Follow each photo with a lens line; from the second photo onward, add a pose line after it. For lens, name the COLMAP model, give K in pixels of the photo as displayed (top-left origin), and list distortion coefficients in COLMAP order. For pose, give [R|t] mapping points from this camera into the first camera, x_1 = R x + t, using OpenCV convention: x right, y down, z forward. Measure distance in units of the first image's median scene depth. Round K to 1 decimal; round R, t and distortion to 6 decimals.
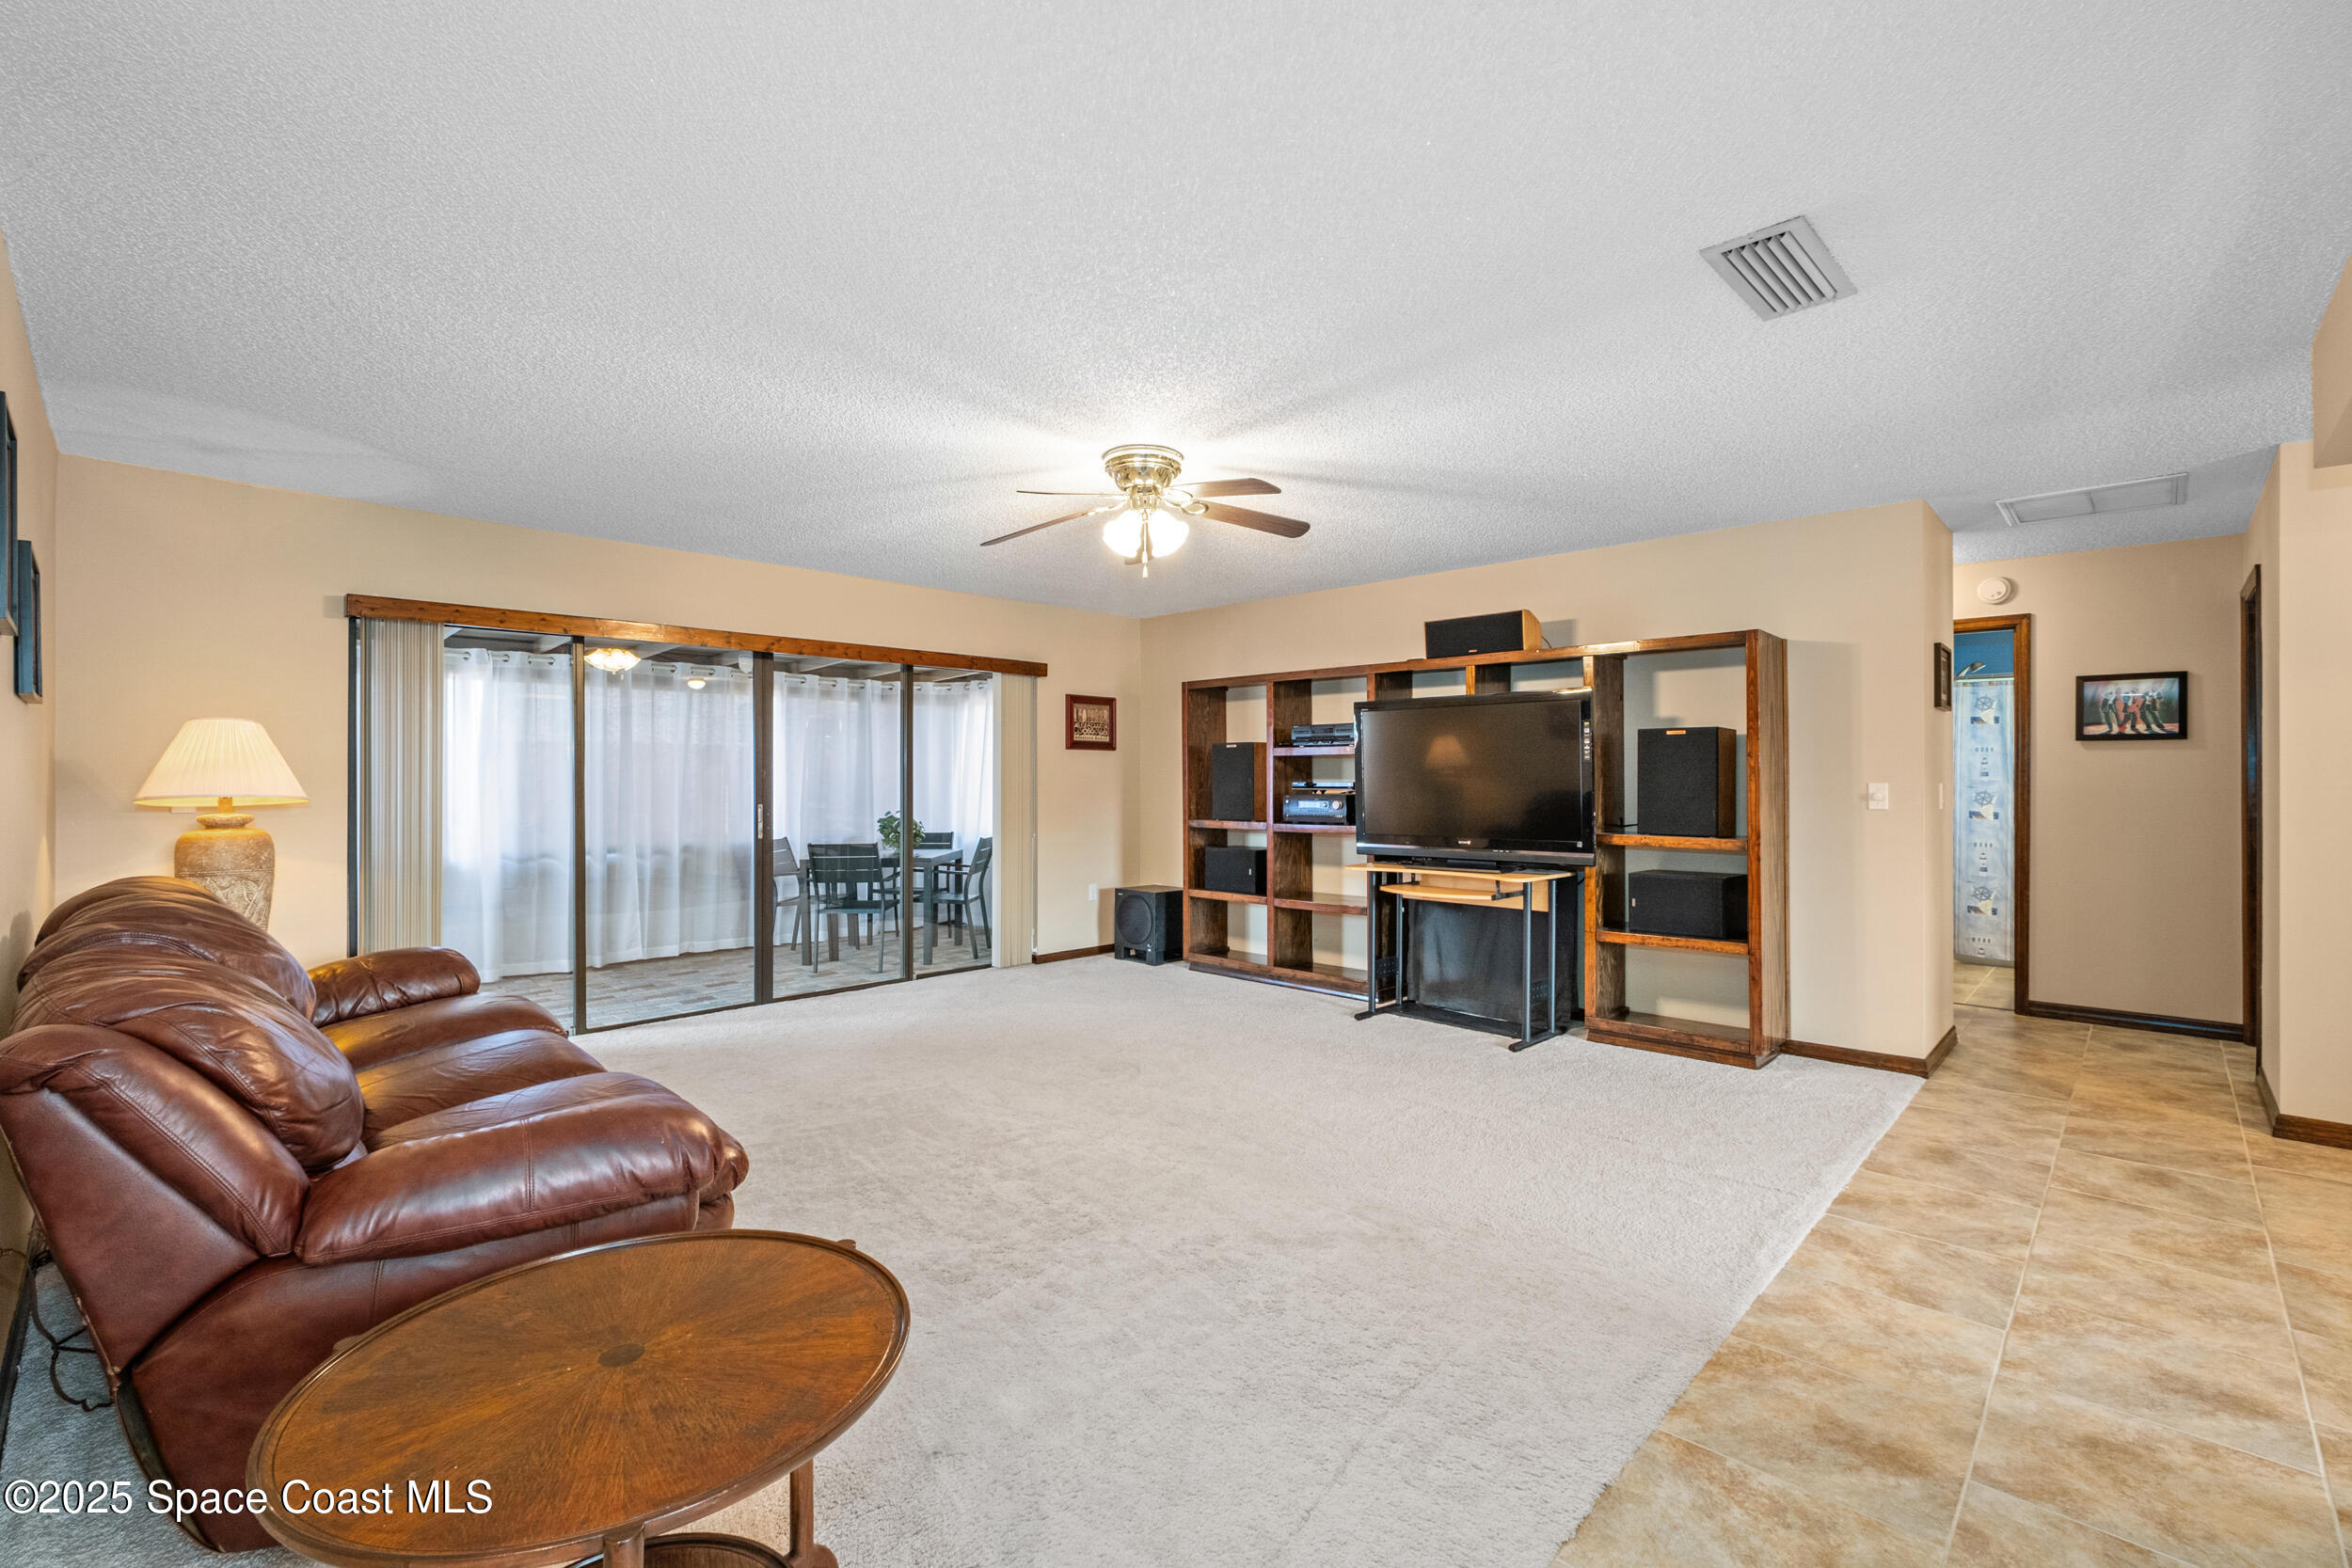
lens RADIAL K [[1034.1, 0, 1165.3], [0, 1034.1, 776.5], [0, 0, 1]] dist [-0.004964, 0.000350]
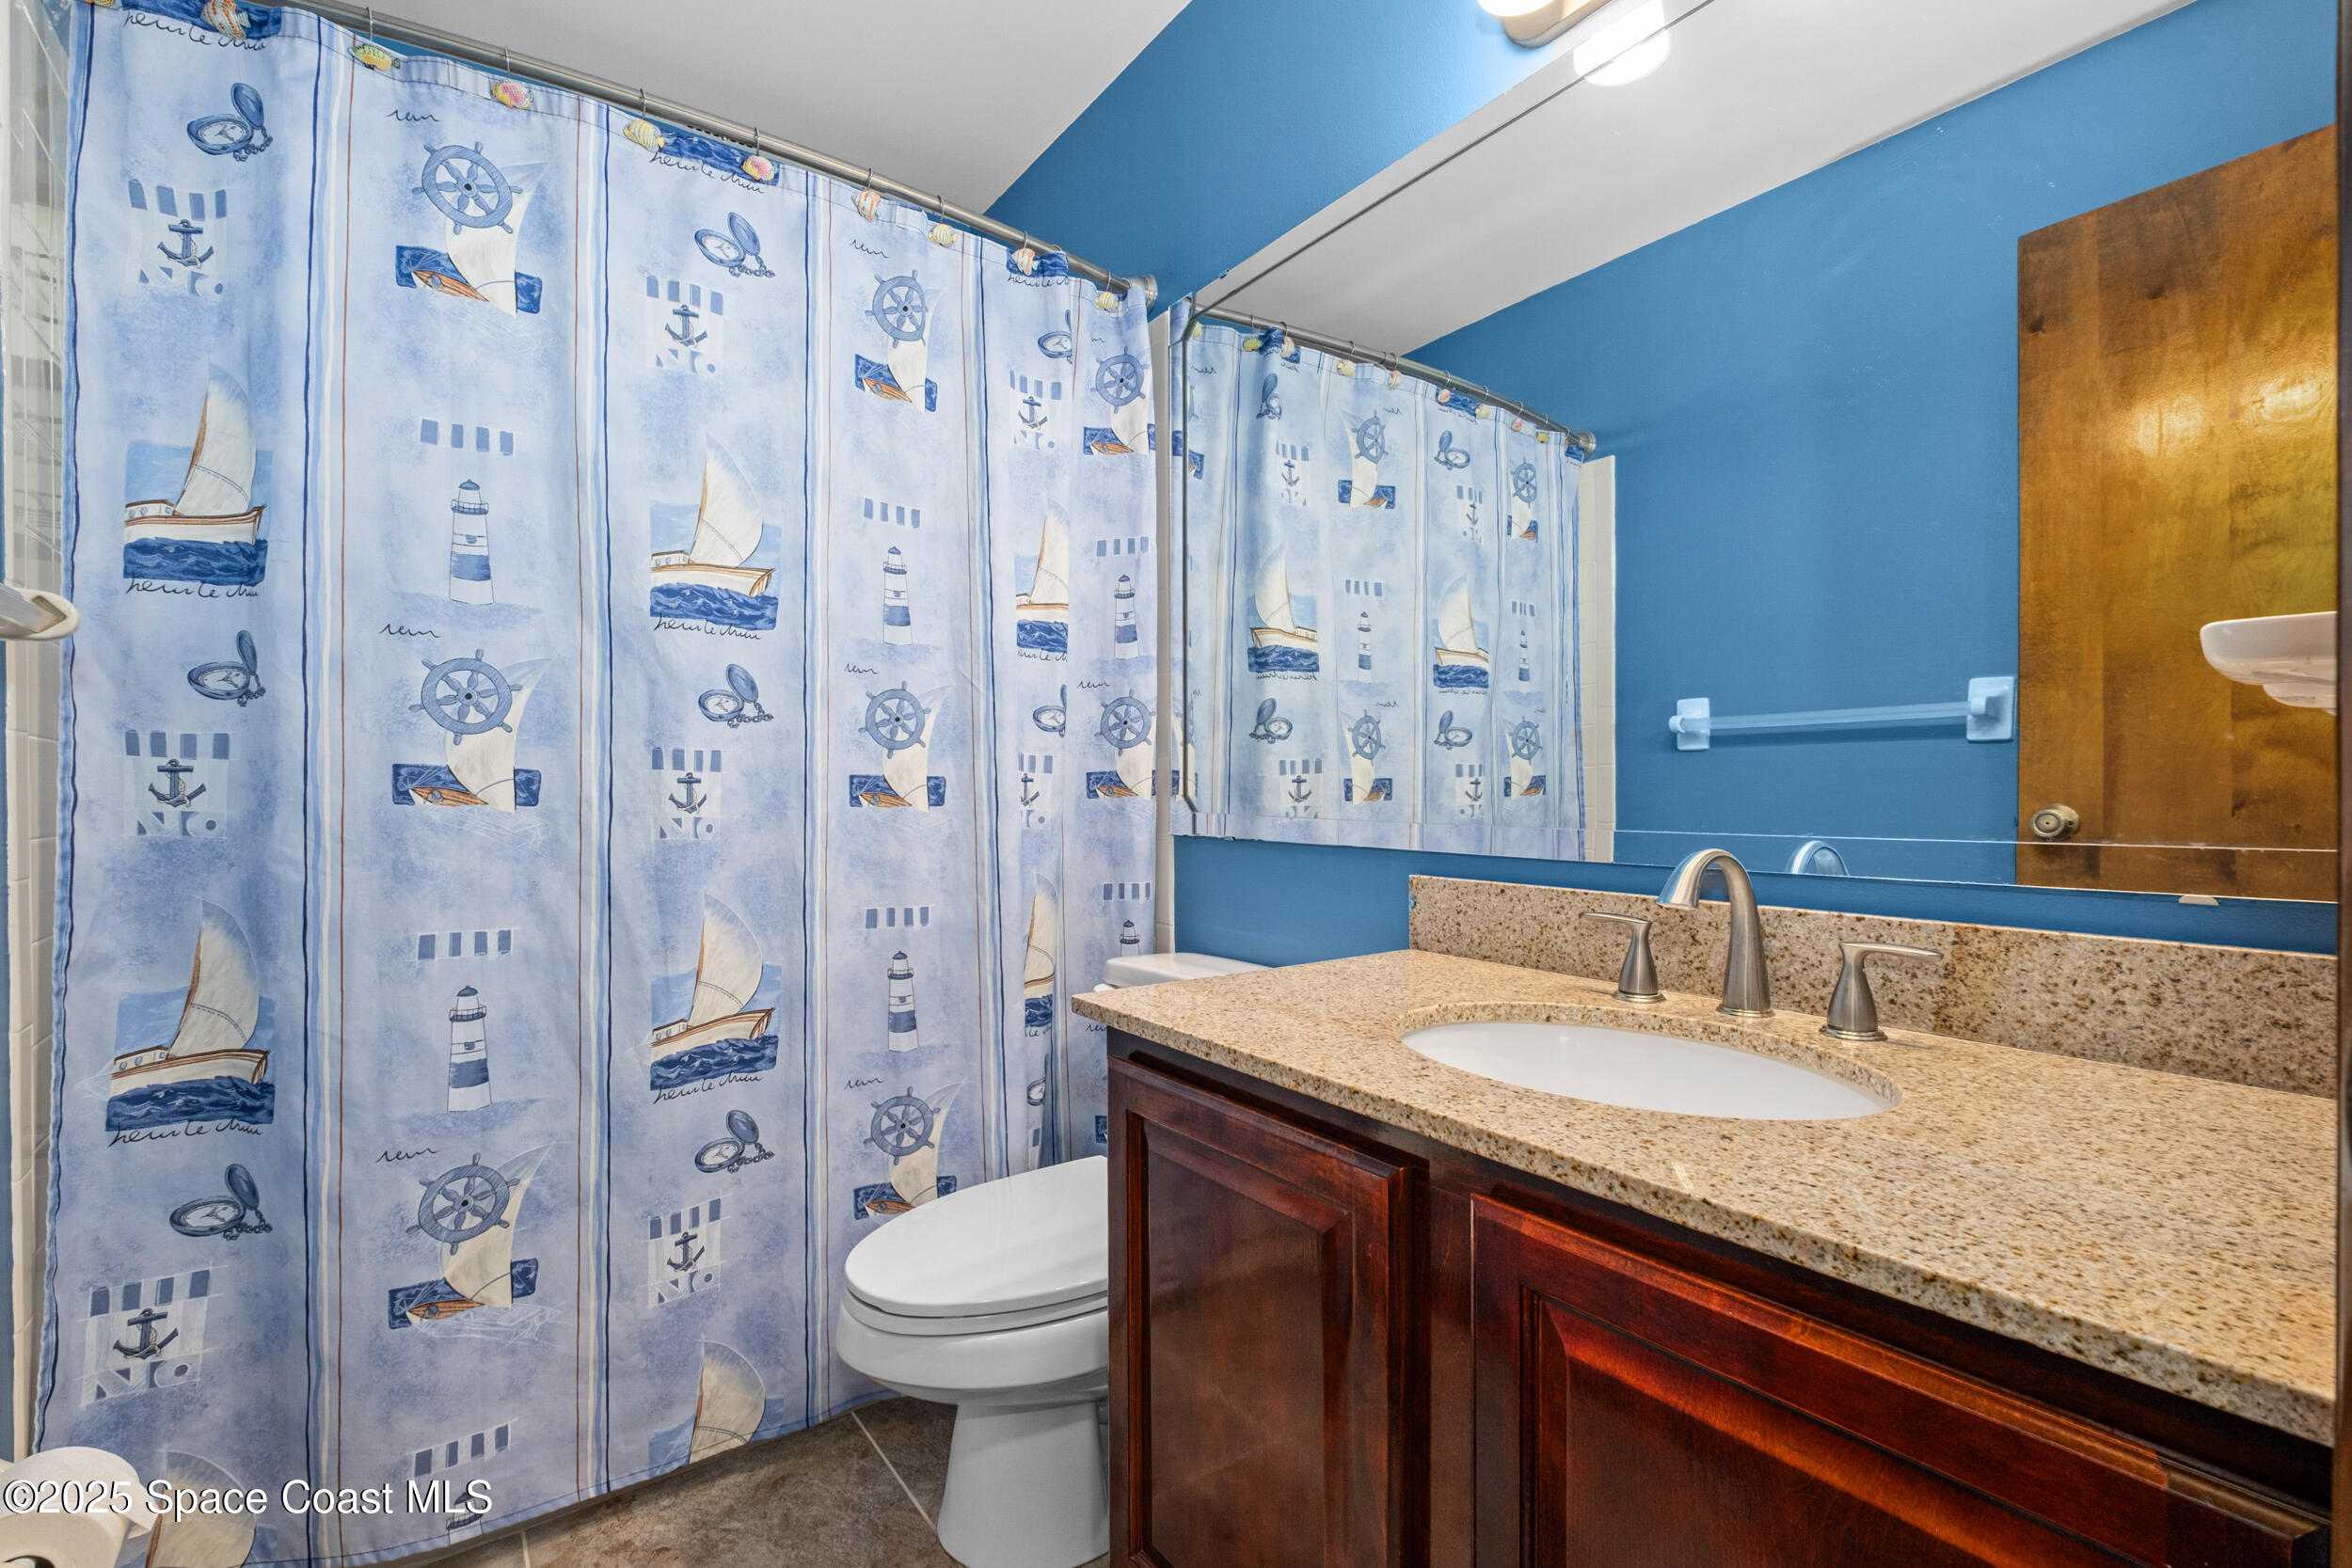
lens RADIAL K [[1034.1, 0, 1176.4], [0, 1034.1, 790.6], [0, 0, 1]] dist [-0.004964, 0.000350]
pose [[0.158056, -0.005972, 0.987412, 0.627633], [0.004773, 0.999975, 0.005283, 0.037981], [-0.987419, 0.003878, 0.158081, 0.841595]]
